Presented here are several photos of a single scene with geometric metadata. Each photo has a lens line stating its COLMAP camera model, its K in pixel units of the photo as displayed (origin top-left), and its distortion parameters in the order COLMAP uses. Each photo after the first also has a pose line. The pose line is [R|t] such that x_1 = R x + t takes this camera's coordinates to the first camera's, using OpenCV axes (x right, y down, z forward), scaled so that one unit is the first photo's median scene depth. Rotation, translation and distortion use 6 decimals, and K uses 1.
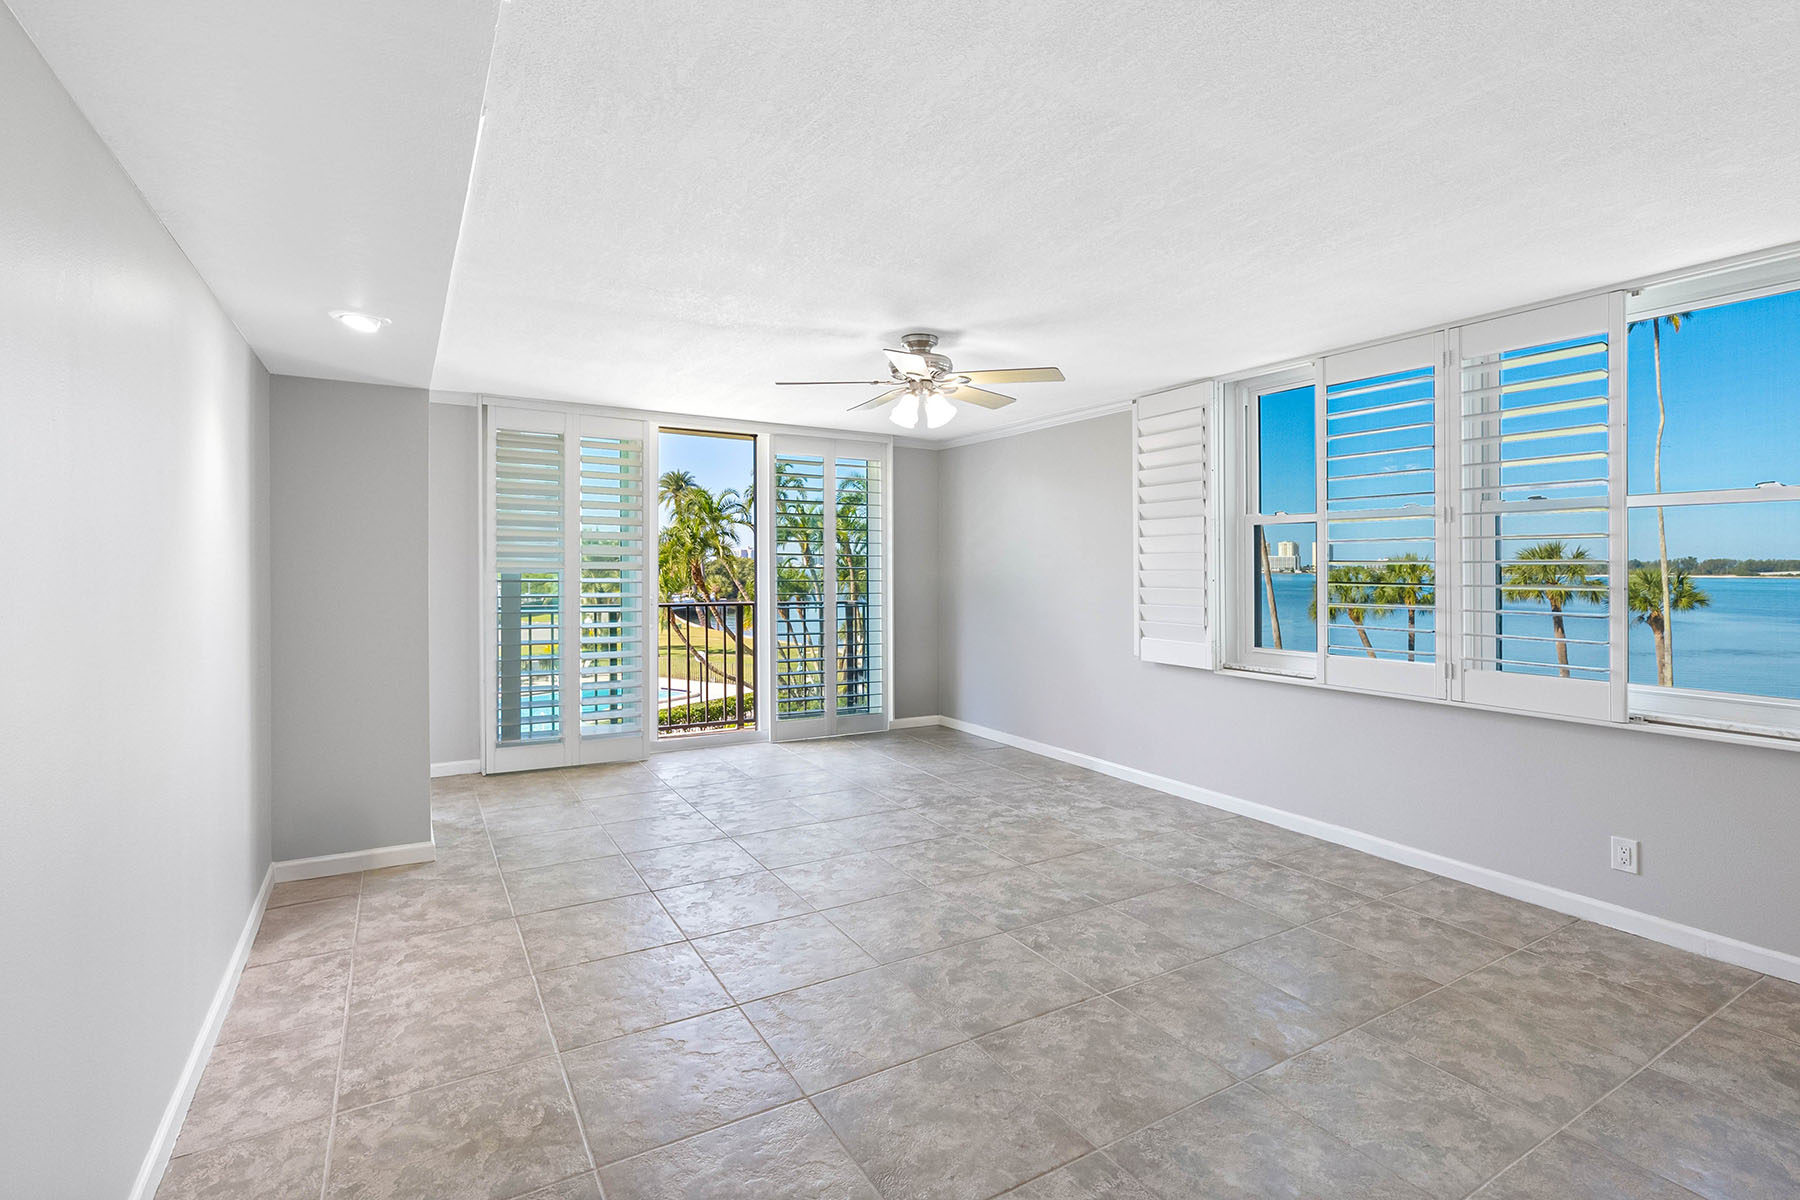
lens RADIAL K [[827.9, 0, 890.2], [0, 827.9, 571.2], [0, 0, 1]] dist [-0.006979, 0.003331]
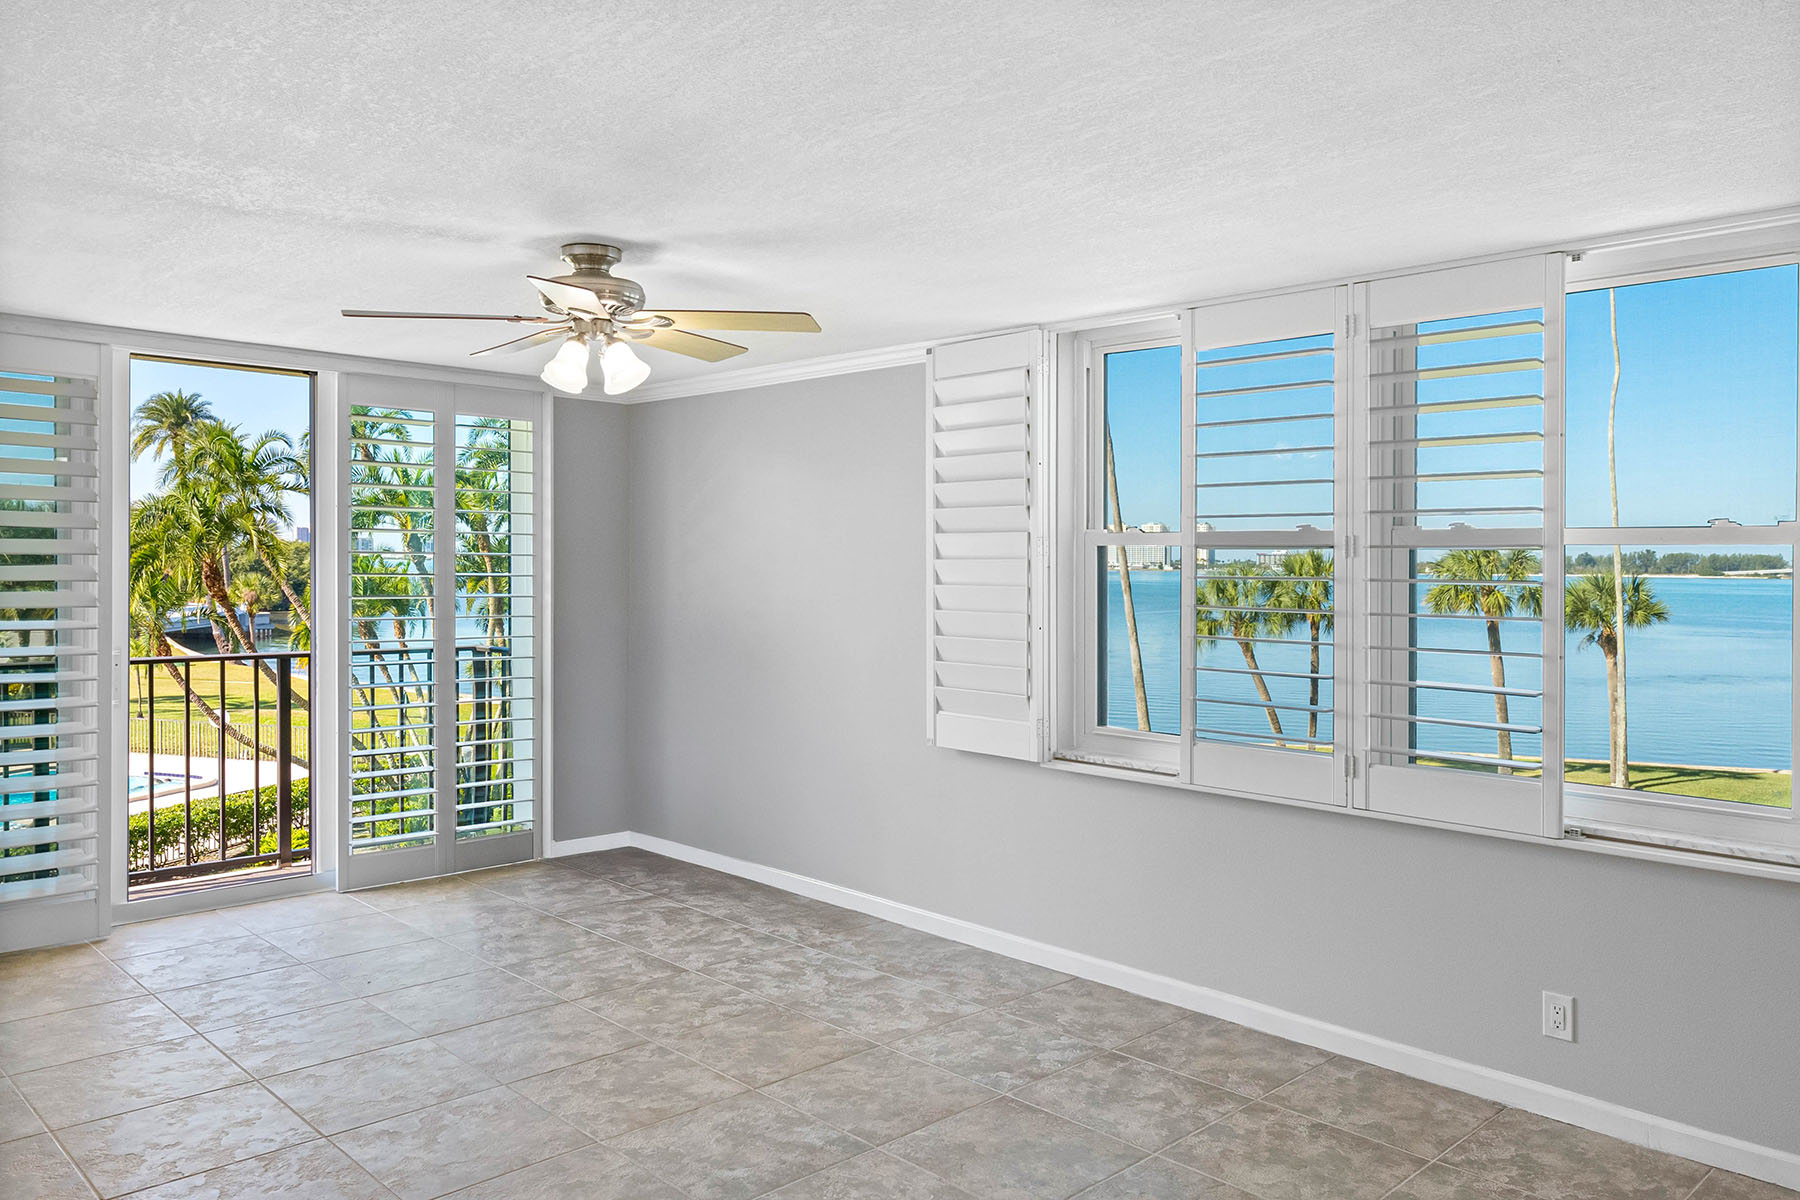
lens RADIAL K [[1309.5, 0, 867.1], [0, 1309.5, 571.9], [0, 0, 1]] dist [-0.002835, 0.008480]
pose [[0.973082, 0.004161, 0.230421, 0.011829], [-0.005395, 0.999974, 0.004727, -0.046610], [-0.230395, -0.005843, 0.973080, 0.001162]]
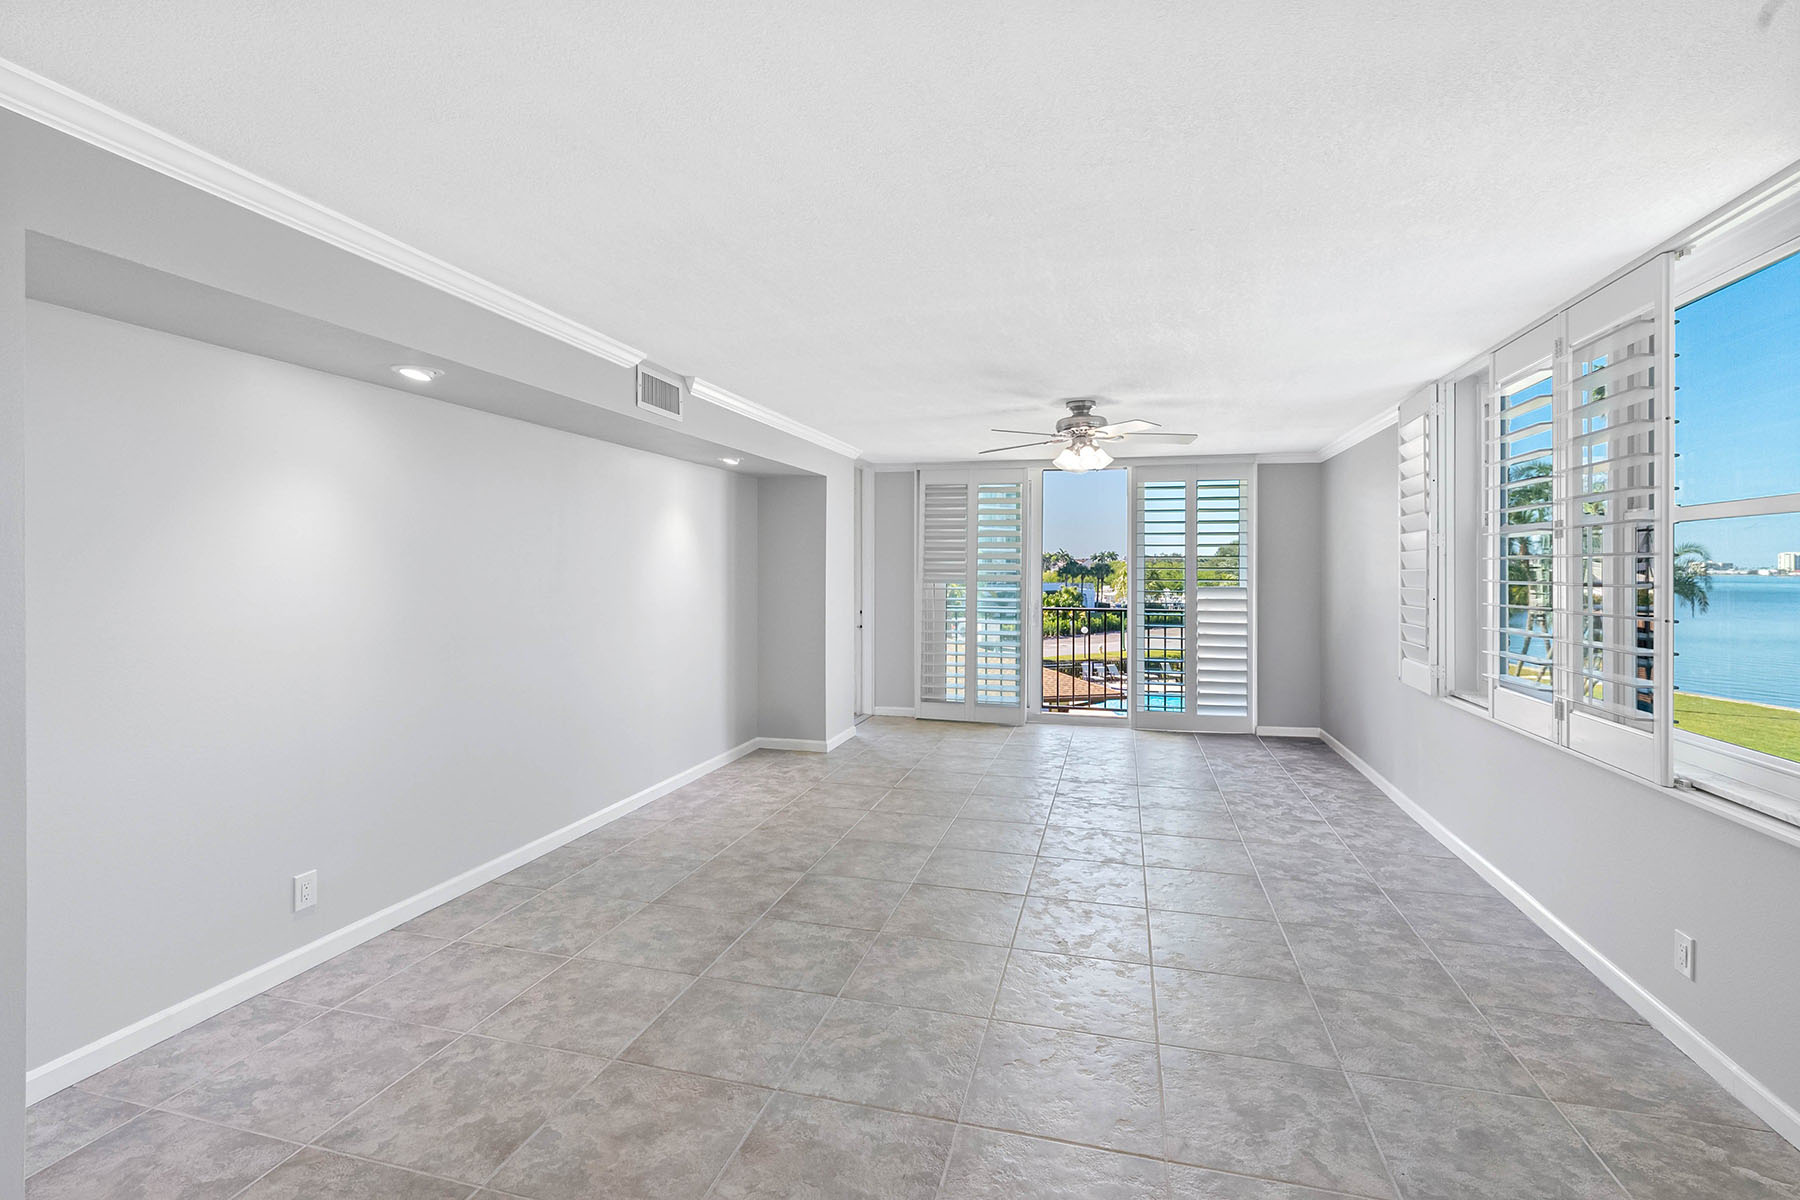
lens RADIAL K [[827.9, 0, 916.5], [0, 827.9, 571.5], [0, 0, 1]] dist [-0.006979, 0.003331]
pose [[0.706362, -0.000148, -0.707850, 0.758403], [-0.003162, 0.999989, -0.003364, -0.017642], [0.707843, 0.004614, 0.706354, -0.075471]]
